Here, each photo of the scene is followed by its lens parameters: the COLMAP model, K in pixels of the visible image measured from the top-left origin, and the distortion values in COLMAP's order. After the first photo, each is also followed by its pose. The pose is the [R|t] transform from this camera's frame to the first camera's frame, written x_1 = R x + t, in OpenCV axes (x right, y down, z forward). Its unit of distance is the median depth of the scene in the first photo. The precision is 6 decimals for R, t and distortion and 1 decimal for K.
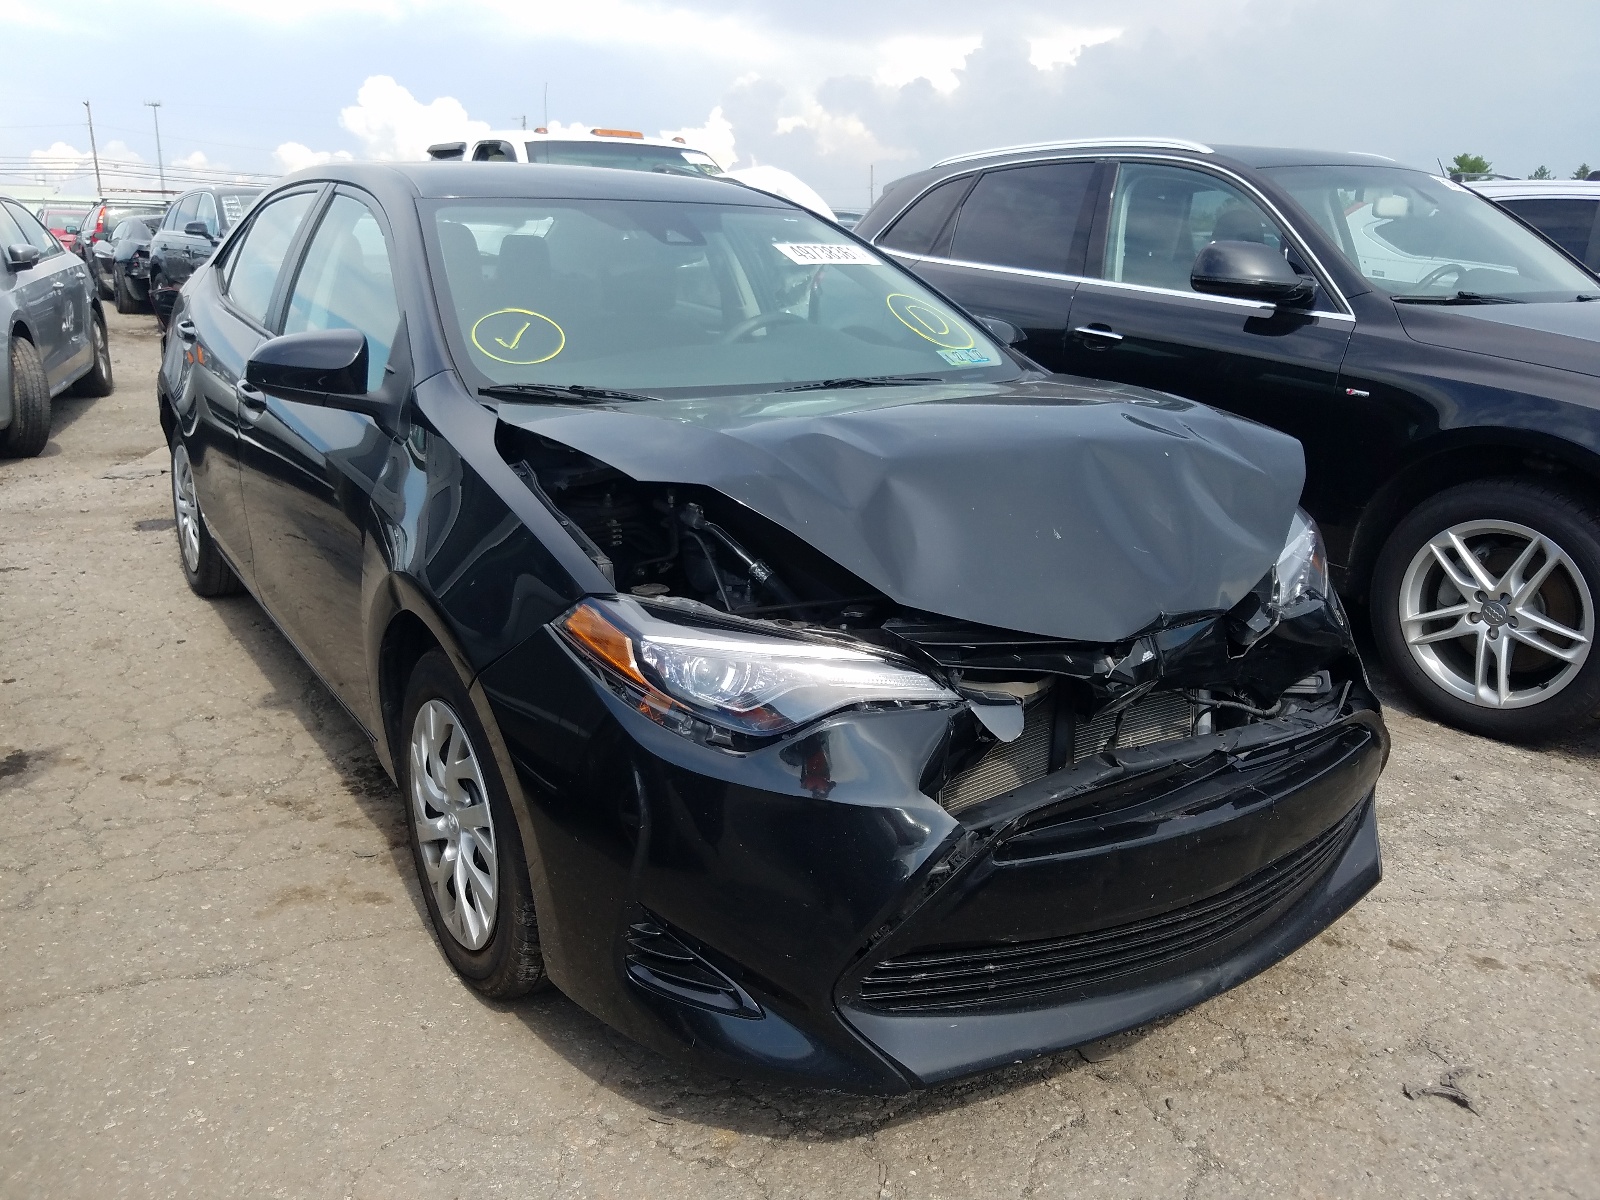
lens RADIAL K [[1223.5, 0, 800.0], [0, 1223.5, 600.0], [0, 0, 1]] dist [-0.008961, 0.002579]
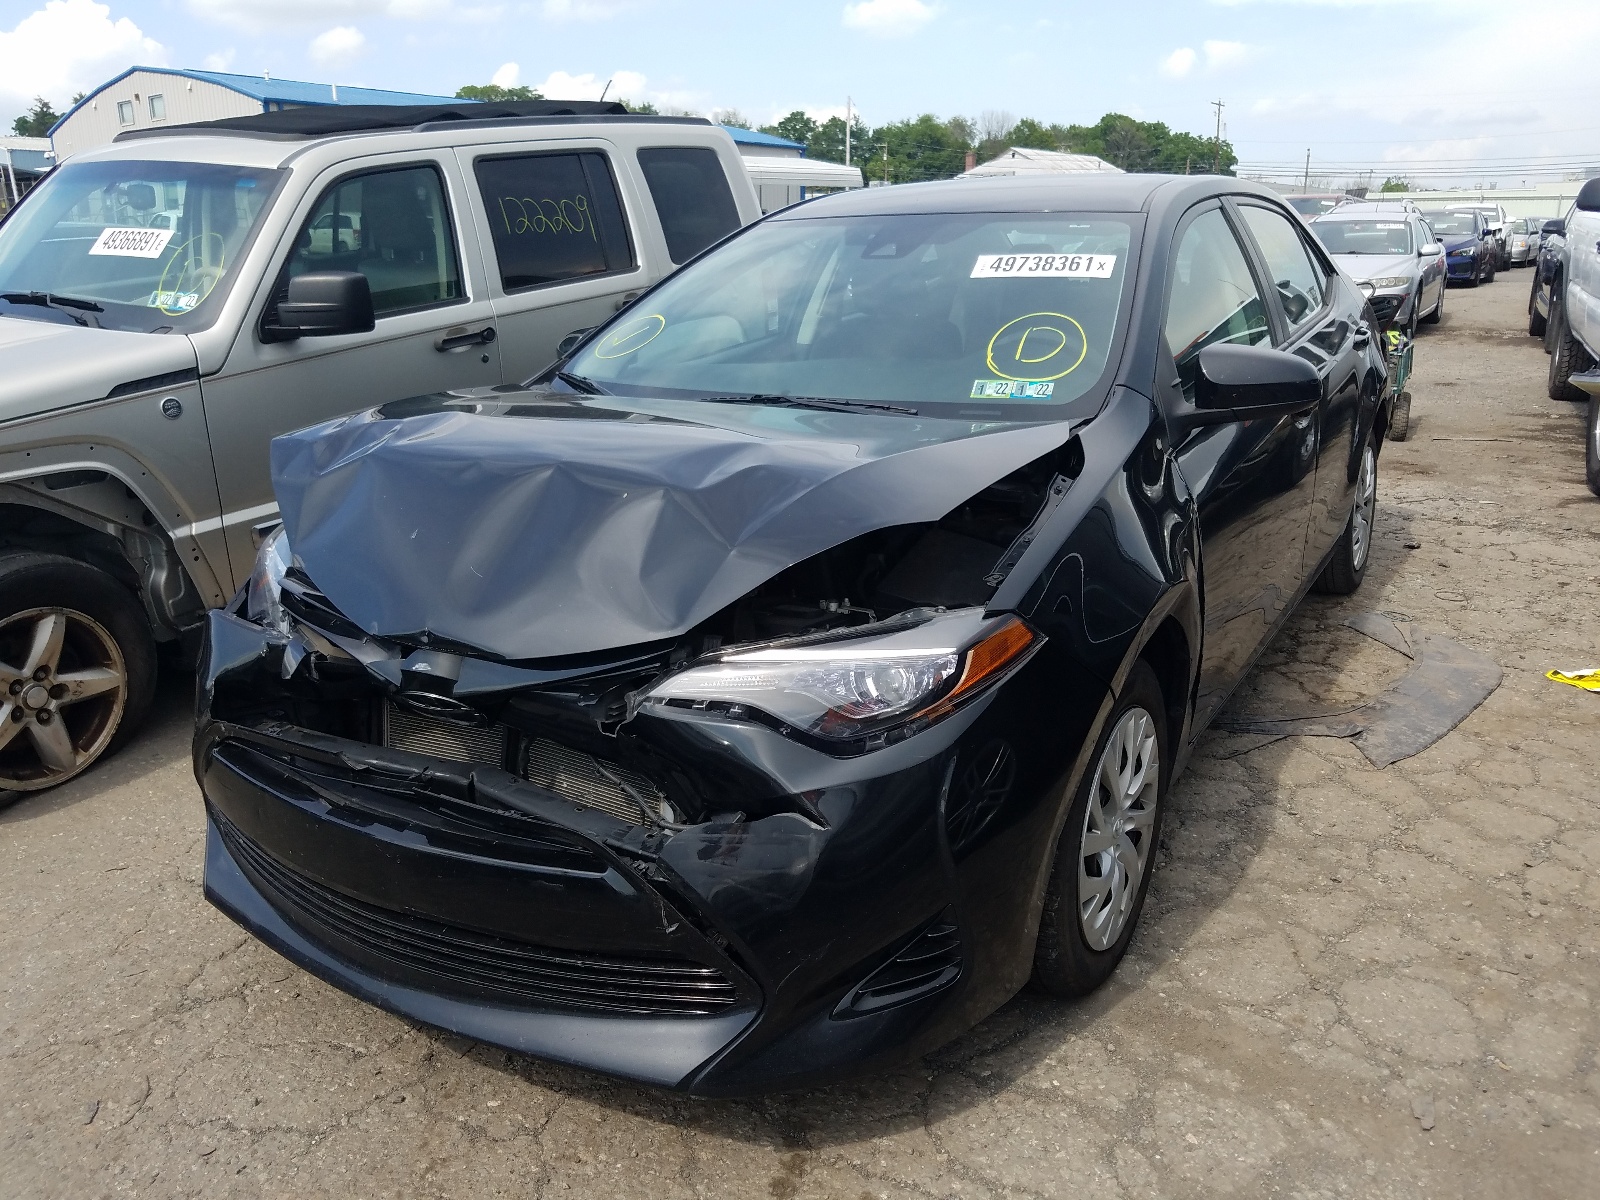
lens RADIAL K [[1223.5, 0, 800.0], [0, 1223.5, 600.0], [0, 0, 1]] dist [-0.008961, 0.002579]
pose [[0.438640, 0.232469, -0.868074, 1.049737], [-0.231490, 0.962593, 0.140808, -0.182991], [0.868336, 0.139186, 0.476046, 0.626523]]
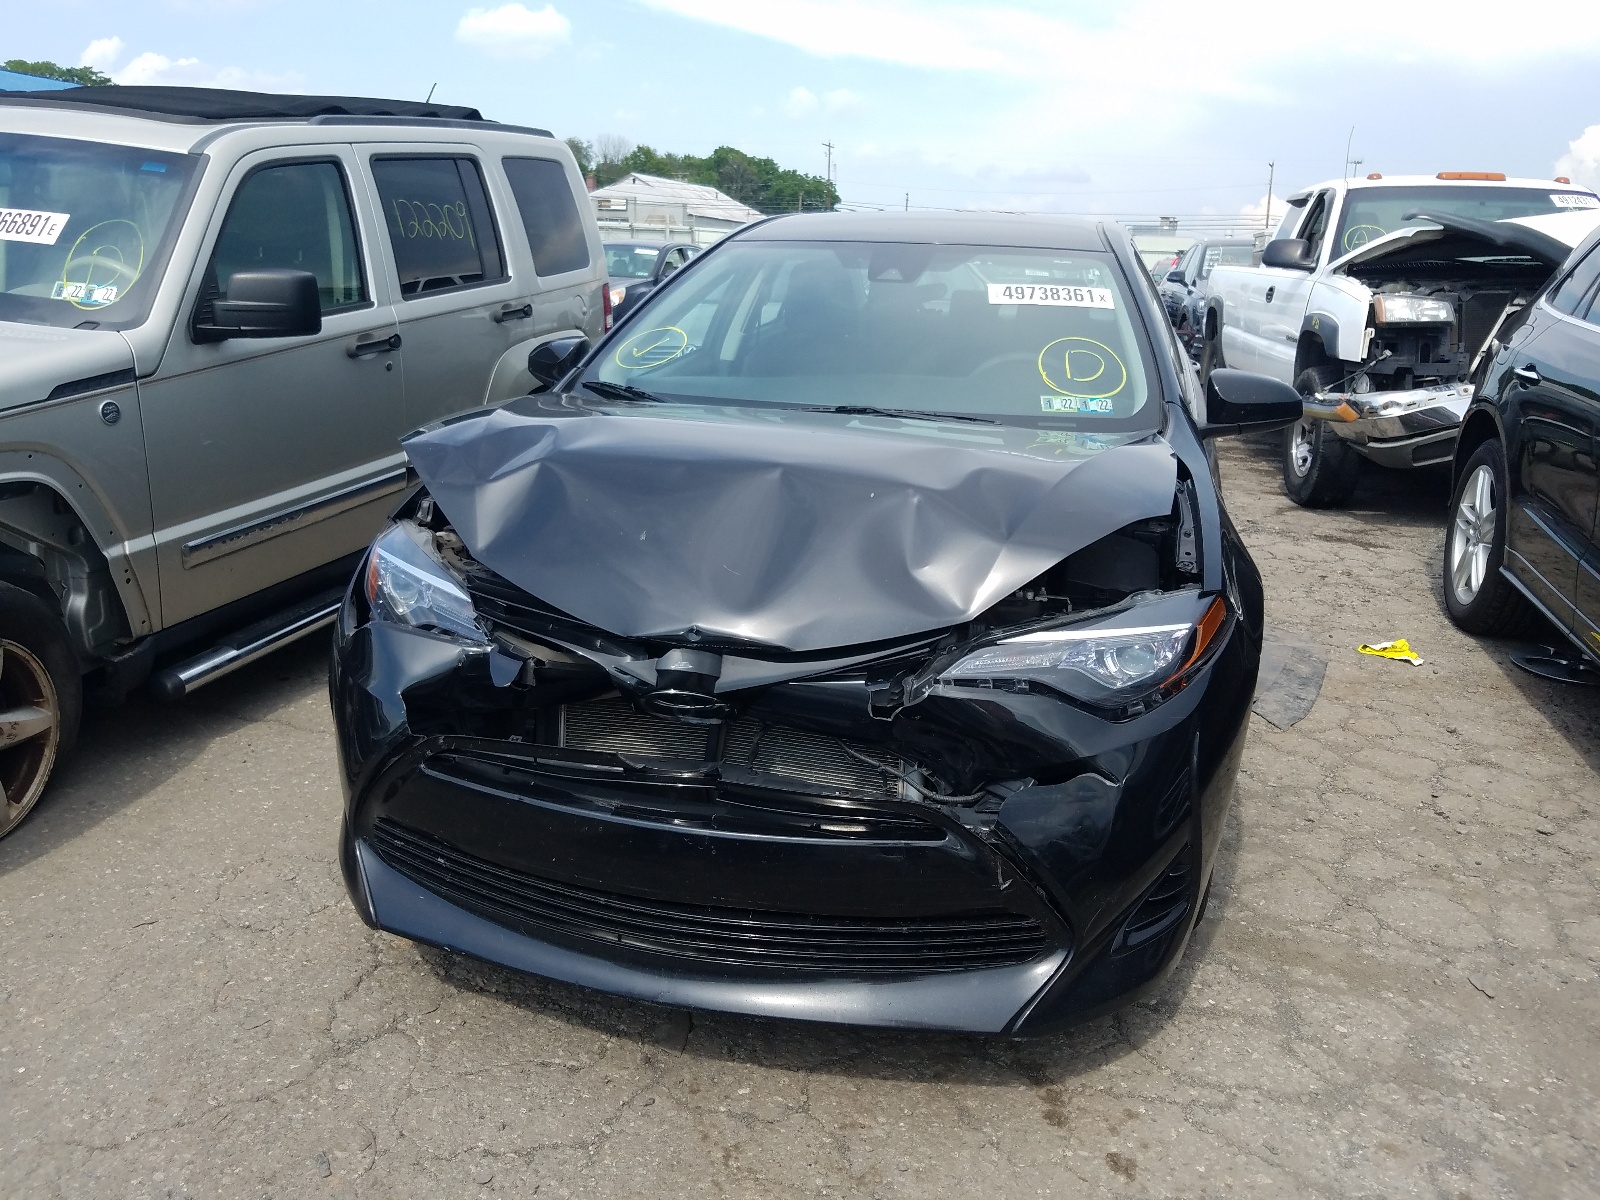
lens RADIAL K [[1228.8, 0, 800.0], [0, 1228.8, 600.0], [0, 0, 1]] dist [-0.004911, -0.004090]
pose [[0.679644, 0.198756, -0.706102, 0.871884], [-0.227724, 0.972201, 0.054468, -0.071117], [0.697299, 0.123778, 0.706012, 0.257228]]
